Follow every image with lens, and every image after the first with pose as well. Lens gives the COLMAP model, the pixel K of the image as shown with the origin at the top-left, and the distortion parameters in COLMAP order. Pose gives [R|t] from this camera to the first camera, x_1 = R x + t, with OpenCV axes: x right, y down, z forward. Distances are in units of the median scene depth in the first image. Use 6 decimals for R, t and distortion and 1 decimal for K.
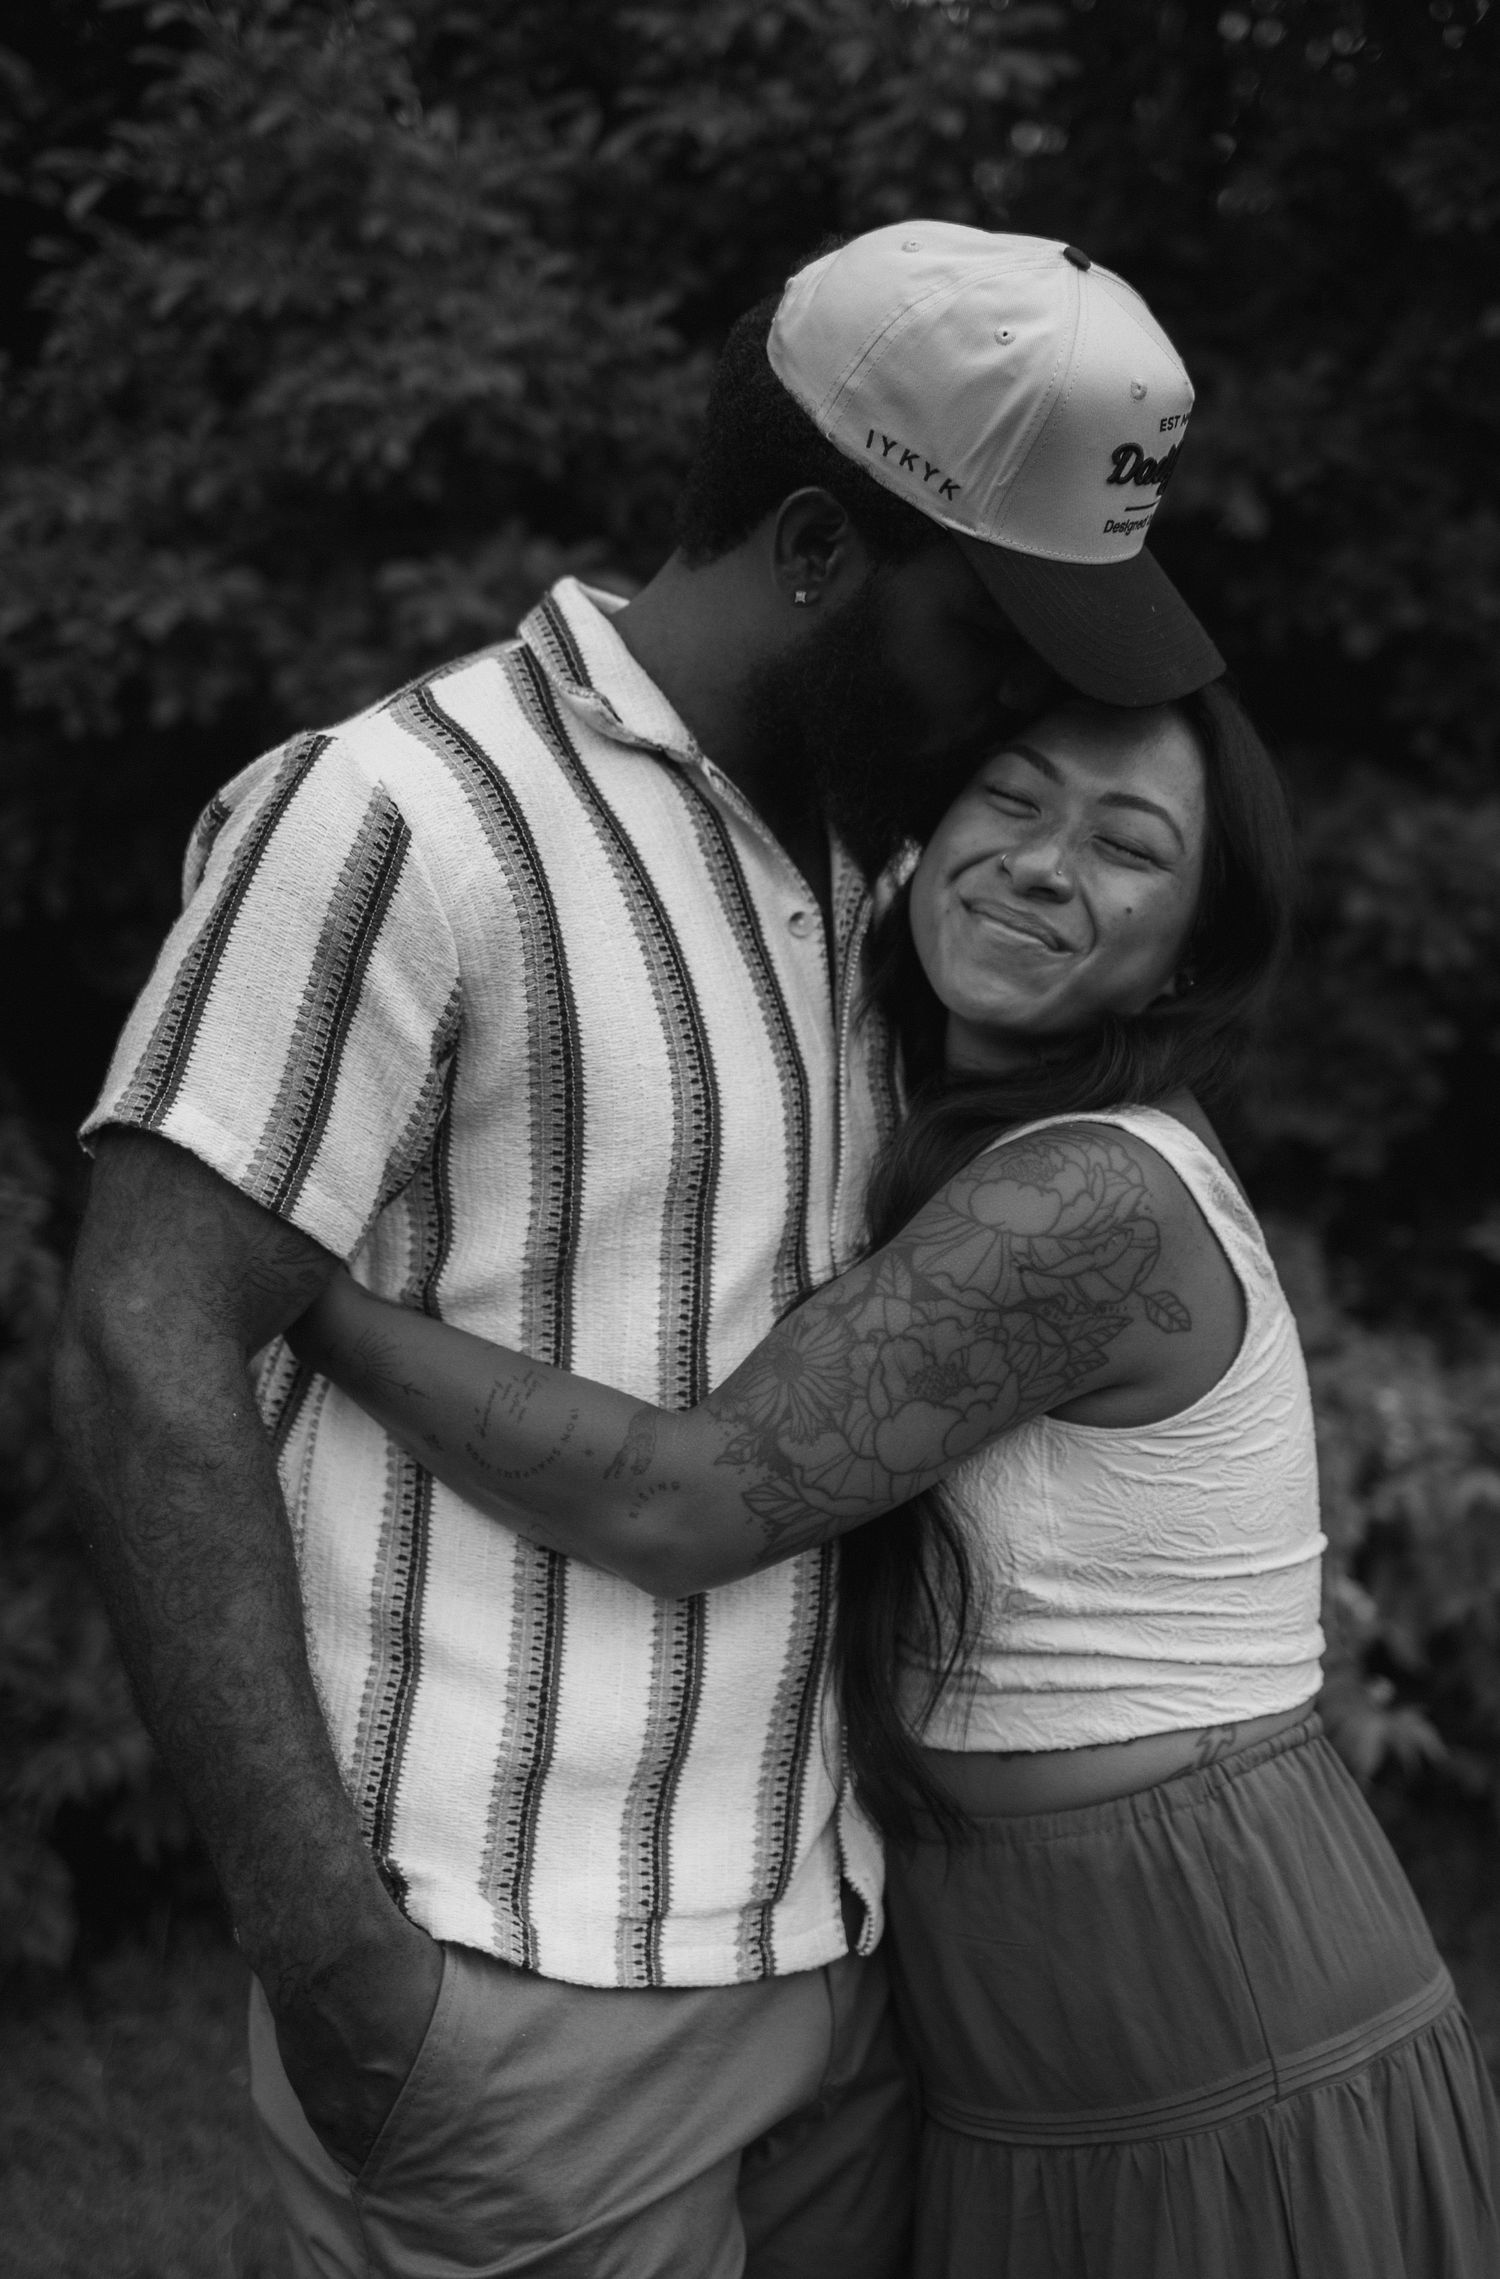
lens RADIAL K [[2755.1, 0, 924.4], [0, 2755.1, 1061.8], [0, 0, 1]] dist [-0.000081, -0.035632]
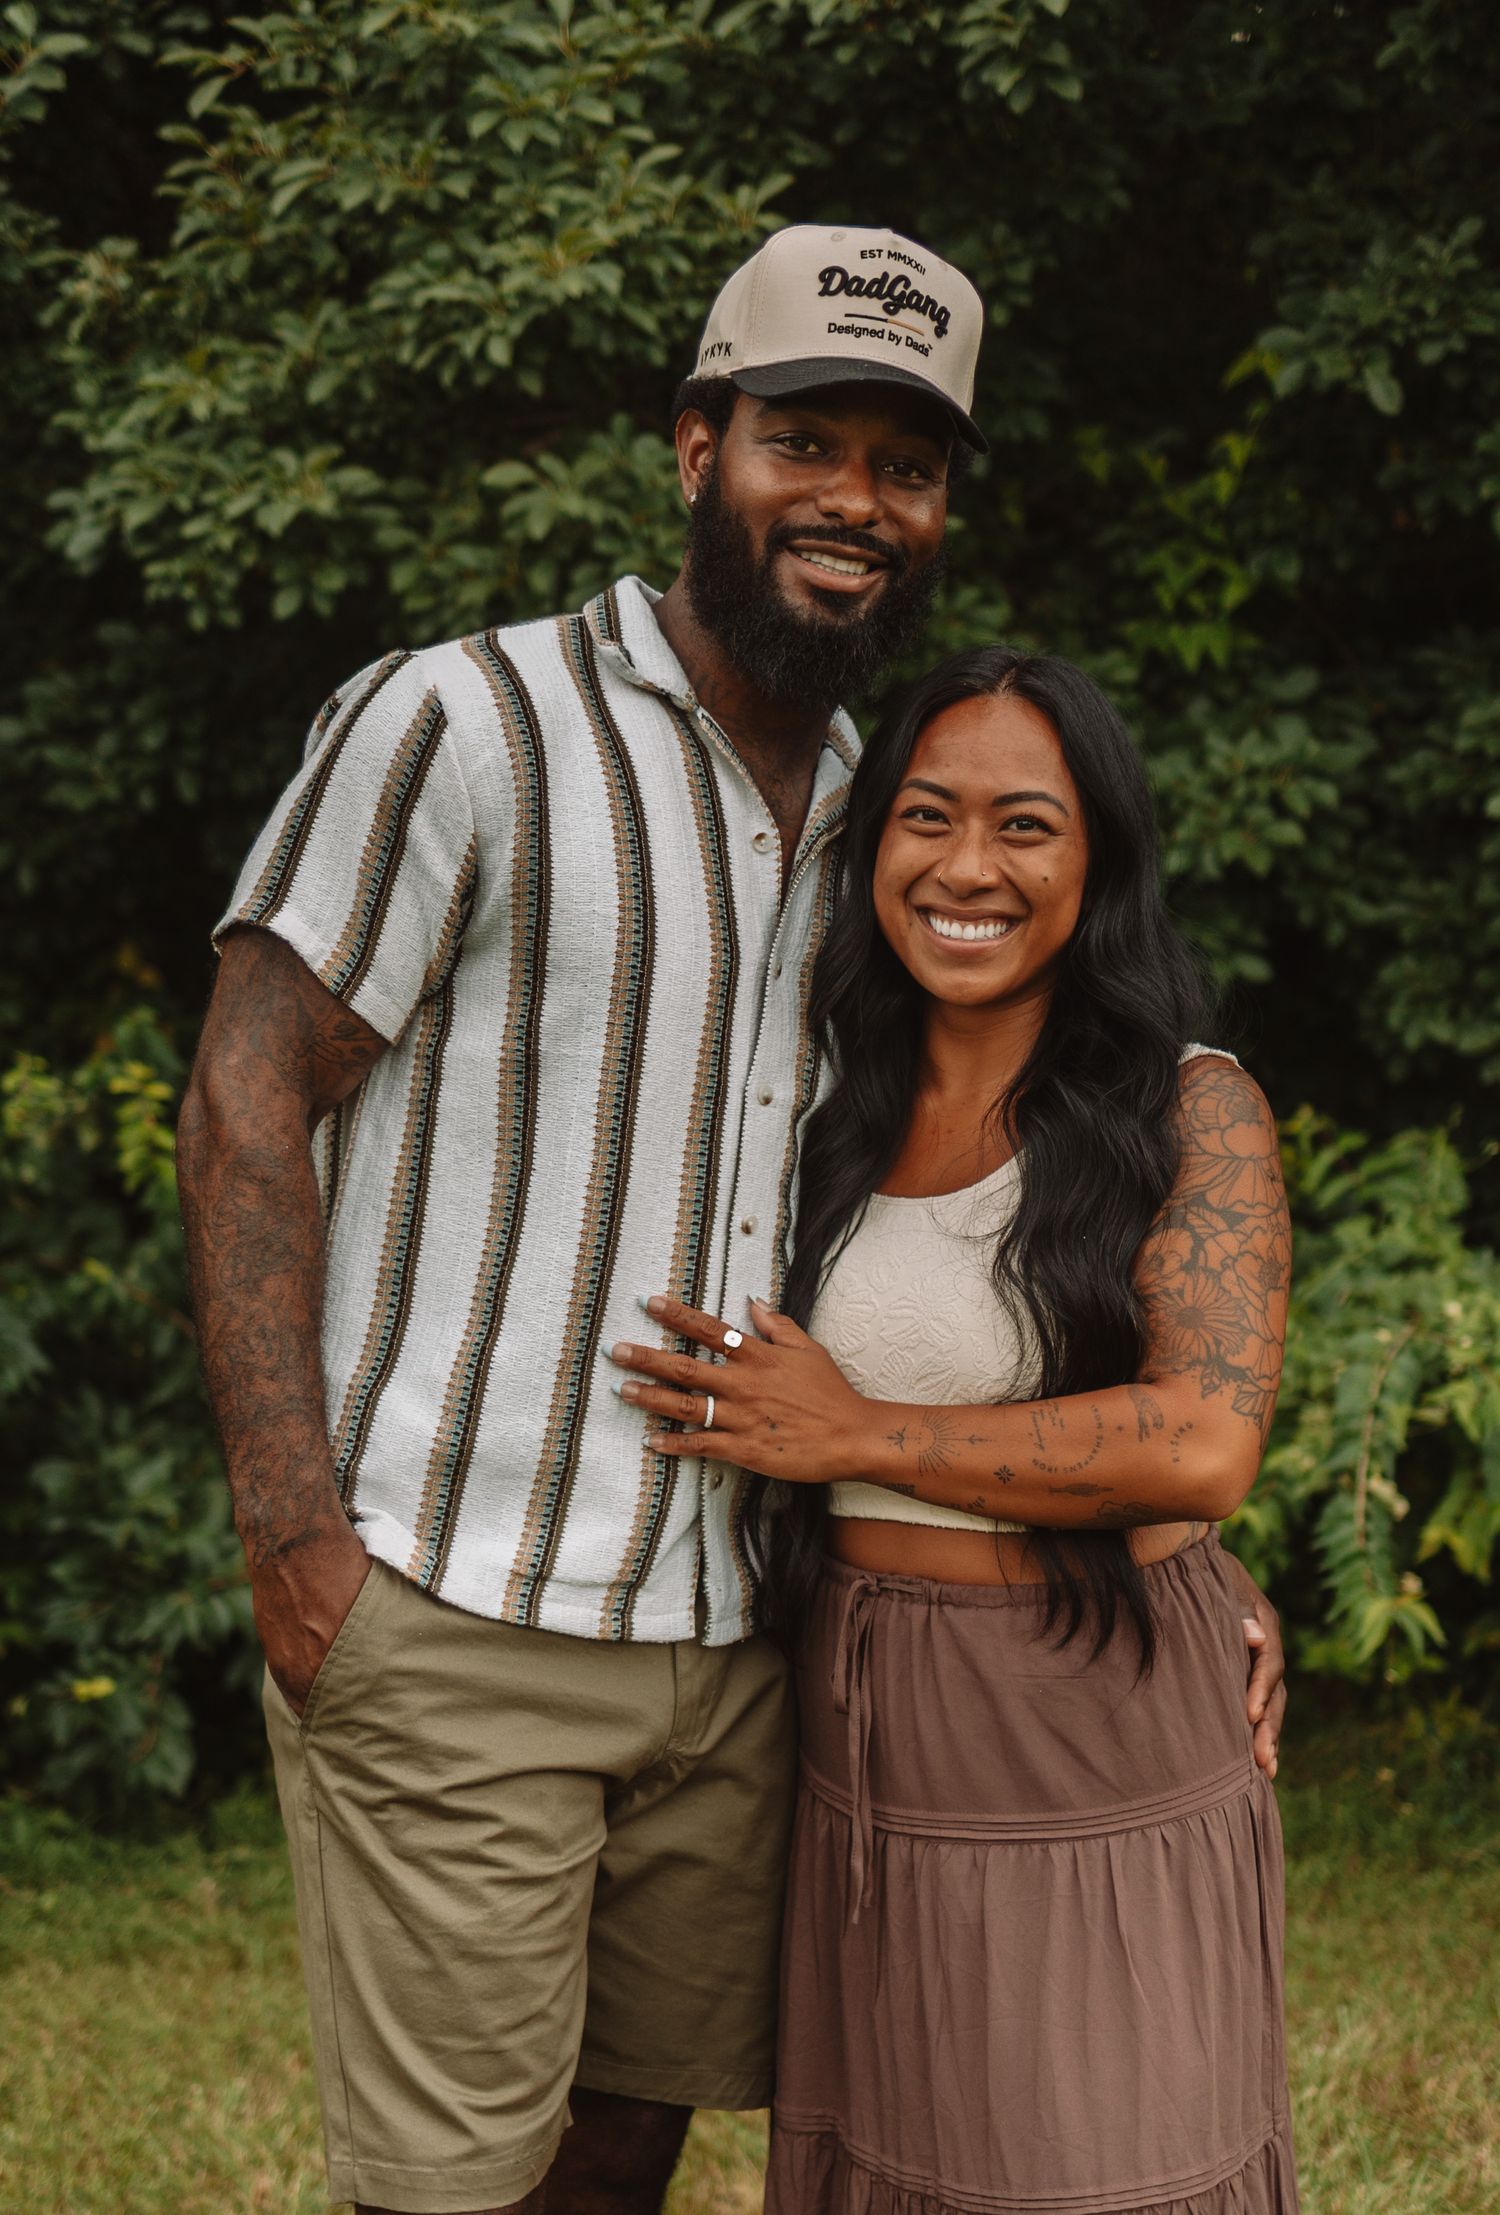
lens RADIAL K [[3349.6, 0, 759.8], [0, 3349.6, 1243.9], [0, 0, 1]] dist [0.009990, 0.025611]
pose [[0.988619, 0.026615, -0.148065, 0.091147], [-0.014714, 0.996614, 0.080900, 0.005210], [0.149717, -0.077801, 0.985663, -0.222027]]
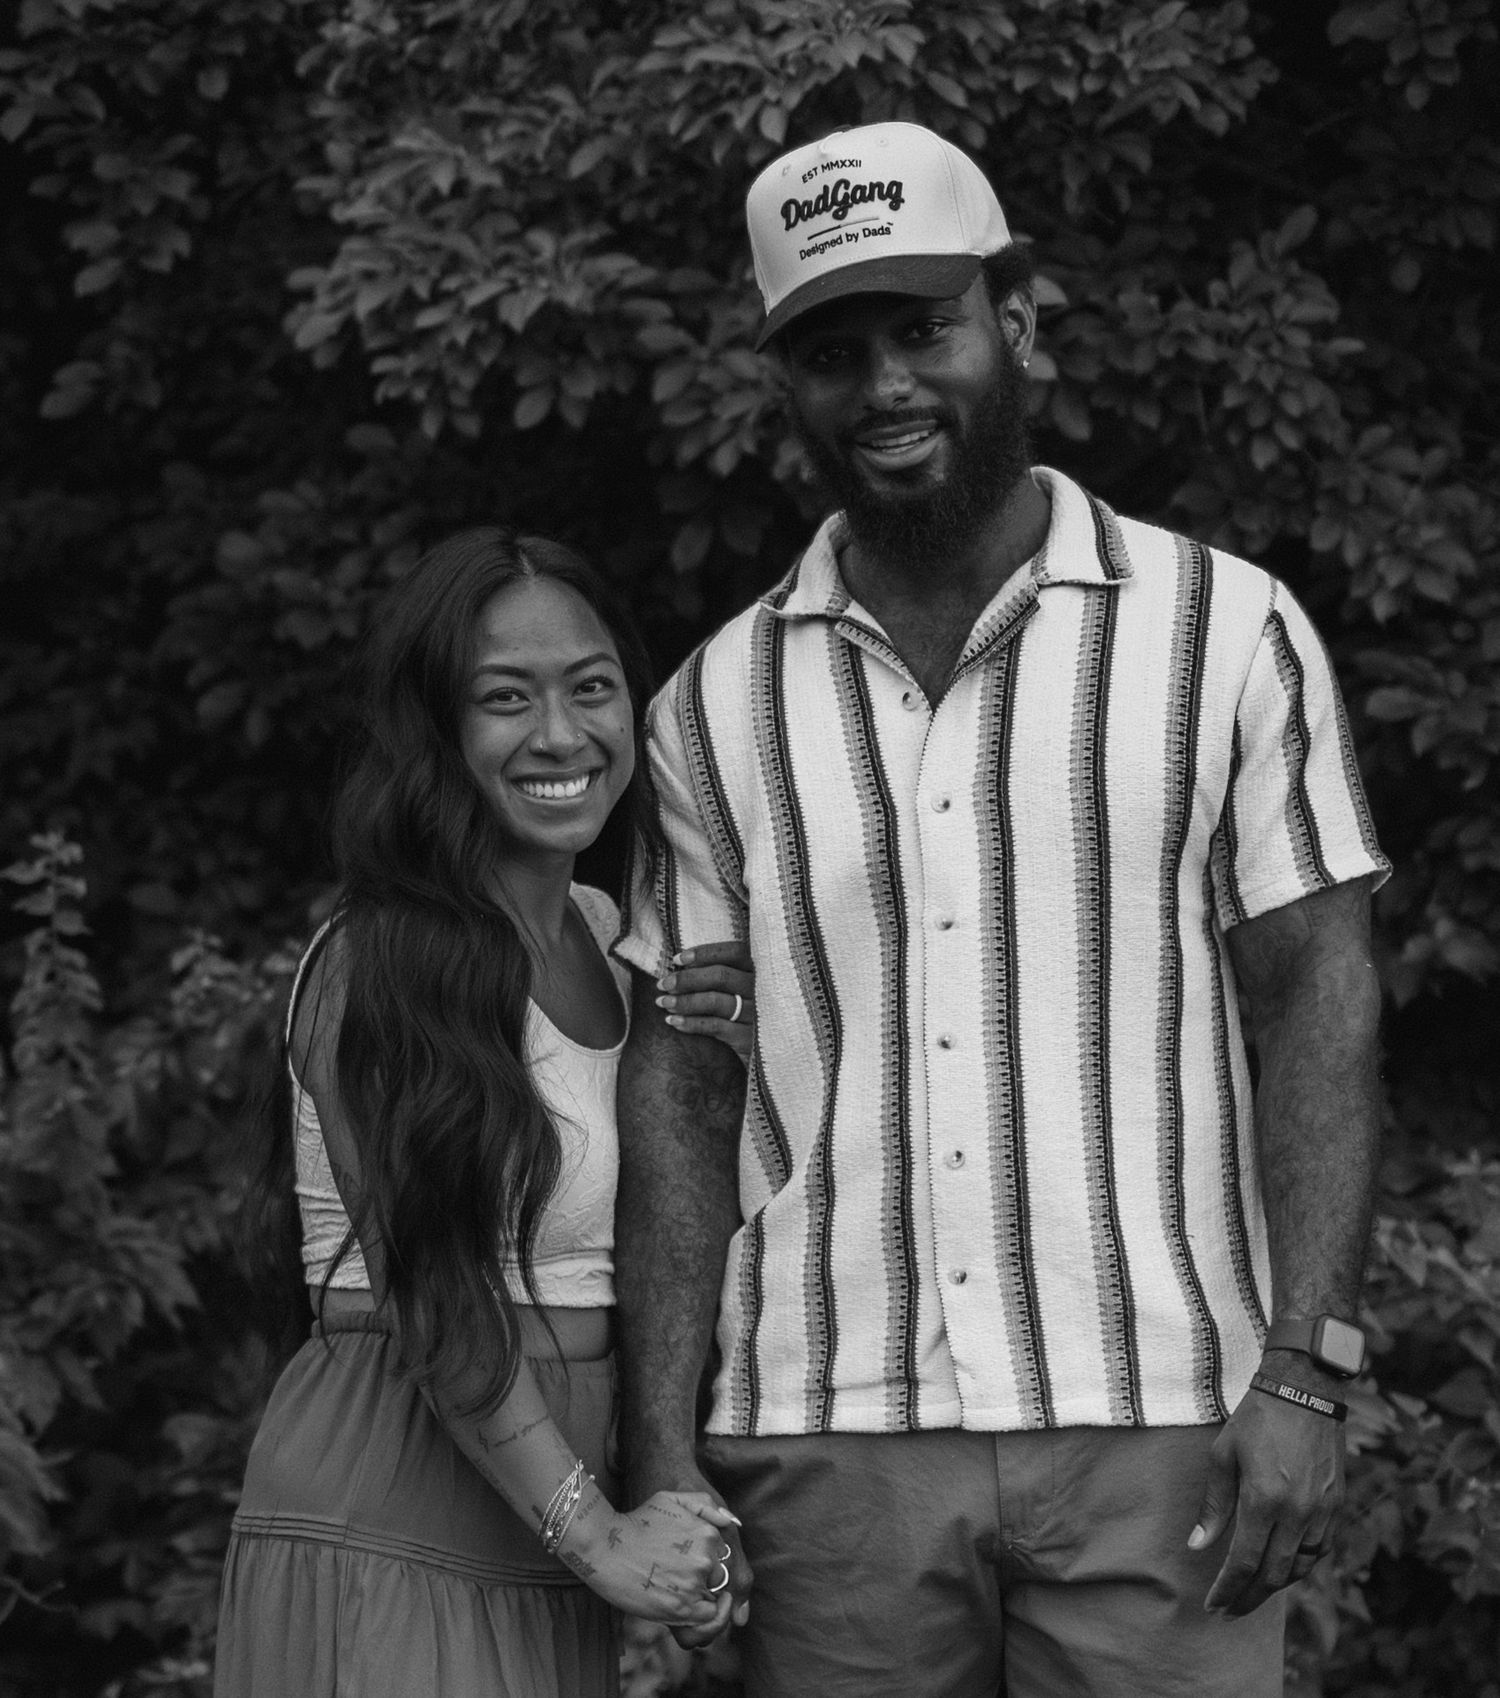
lens RADIAL K [[4674.3, 0, 723.3], [0, 4674.3, 1068.9], [0, 0, 1]] dist [0.003185, 0.051938]
pose [[0.943805, 0.083021, -0.319907, 0.272291], [-0.074384, 0.996461, 0.039146, 0.014921], [0.322024, -0.013150, 0.946640, -0.372429]]
